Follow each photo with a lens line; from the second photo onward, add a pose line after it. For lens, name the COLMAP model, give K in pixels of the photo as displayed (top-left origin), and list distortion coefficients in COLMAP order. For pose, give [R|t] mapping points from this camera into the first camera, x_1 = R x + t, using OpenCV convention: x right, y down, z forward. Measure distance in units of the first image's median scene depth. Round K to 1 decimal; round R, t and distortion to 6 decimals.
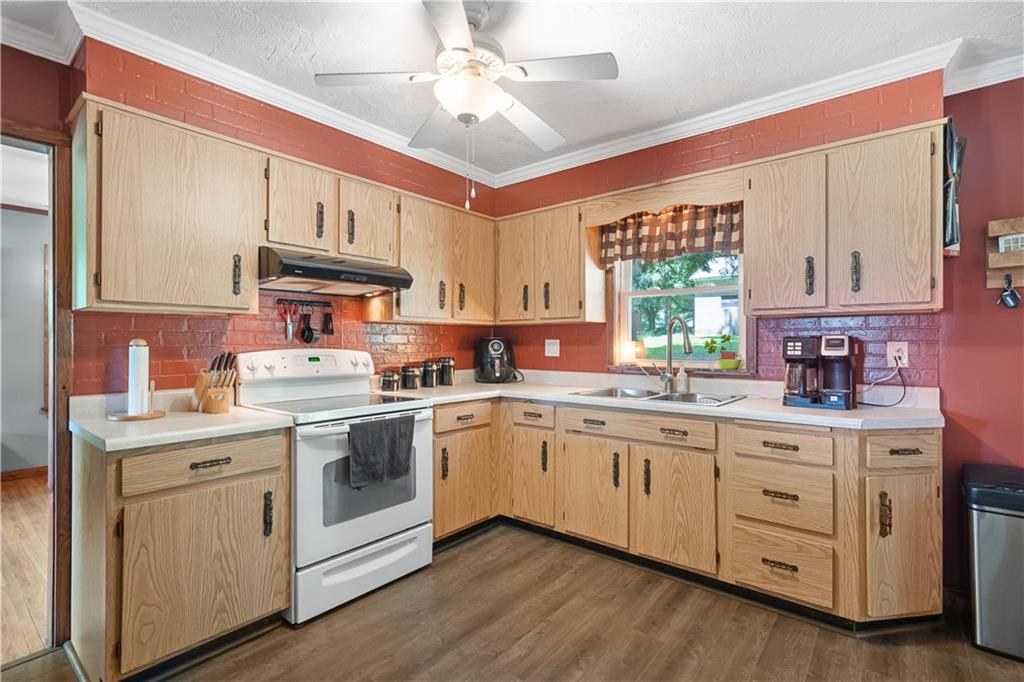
lens RADIAL K [[473.2, 0, 515.7], [0, 473.2, 342.0], [0, 0, 1]] dist [-0.001300, 0.000445]
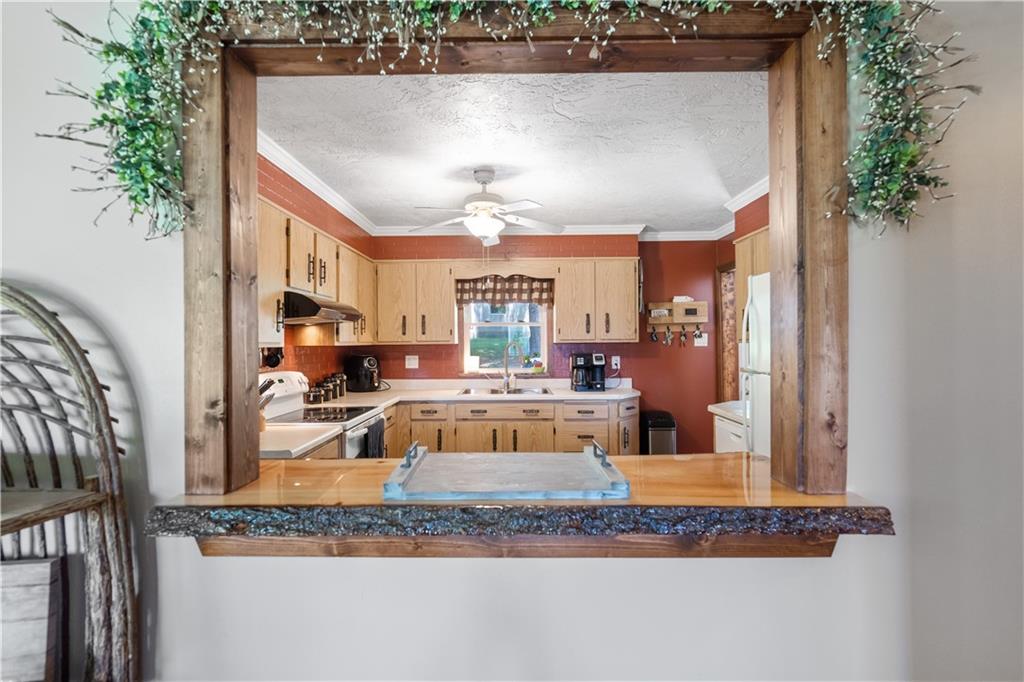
lens RADIAL K [[473.2, 0, 508.1], [0, 473.2, 342.1], [0, 0, 1]] dist [-0.001300, 0.000445]
pose [[0.780693, -0.005648, 0.624889, -0.690970], [0.004498, 0.999984, 0.003419, -0.059295], [-0.624899, 0.000141, 0.780706, -0.252611]]
